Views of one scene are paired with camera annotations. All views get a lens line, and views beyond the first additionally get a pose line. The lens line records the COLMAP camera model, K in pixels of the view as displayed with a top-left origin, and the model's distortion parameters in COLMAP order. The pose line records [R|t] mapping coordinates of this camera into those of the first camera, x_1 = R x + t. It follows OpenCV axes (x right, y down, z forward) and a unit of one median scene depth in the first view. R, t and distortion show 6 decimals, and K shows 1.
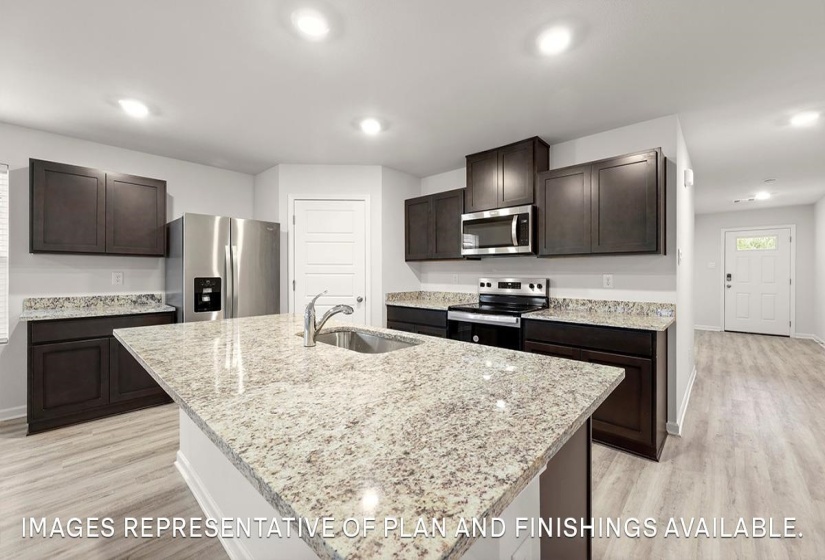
lens RADIAL K [[321.4, 0, 404.3], [0, 321.4, 272.7], [0, 0, 1]] dist [-0.000511, 0.000209]
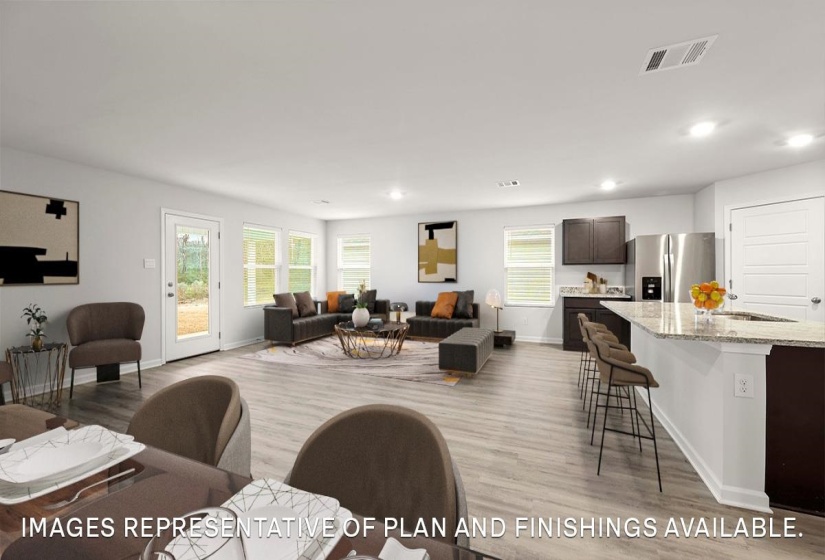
lens RADIAL K [[338.2, 0, 417.7], [0, 338.2, 276.8], [0, 0, 1]] dist [0.000122, -0.000187]
pose [[0.369503, -0.001332, -0.929229, 0.438667], [-0.002558, 0.999994, -0.002451, 0.020587], [0.929226, 0.003283, 0.369497, -0.578034]]
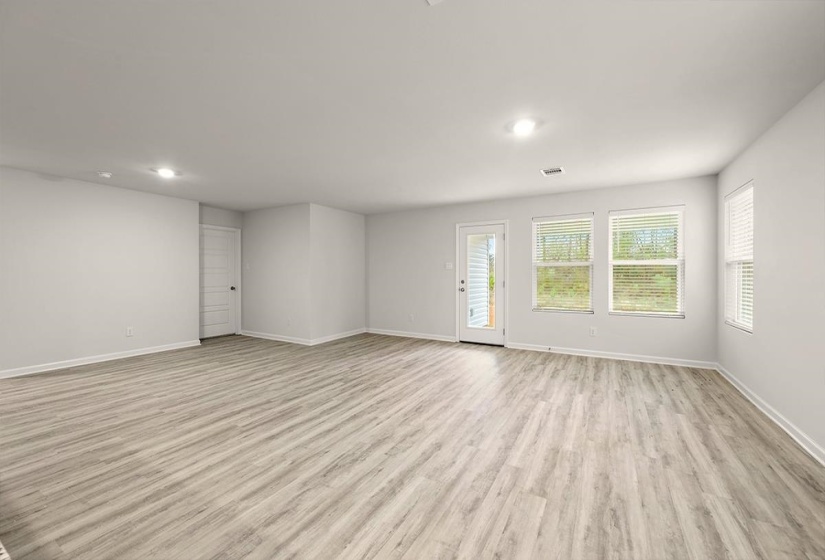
lens RADIAL K [[338.2, 0, 417.7], [0, 338.2, 276.9], [0, 0, 1]] dist [0.000122, -0.000187]
pose [[-0.976292, -0.001246, -0.216456, -1.676529], [-0.001595, 0.999998, 0.001440, 0.020237], [0.216453, 0.001751, -0.976291, 1.957254]]
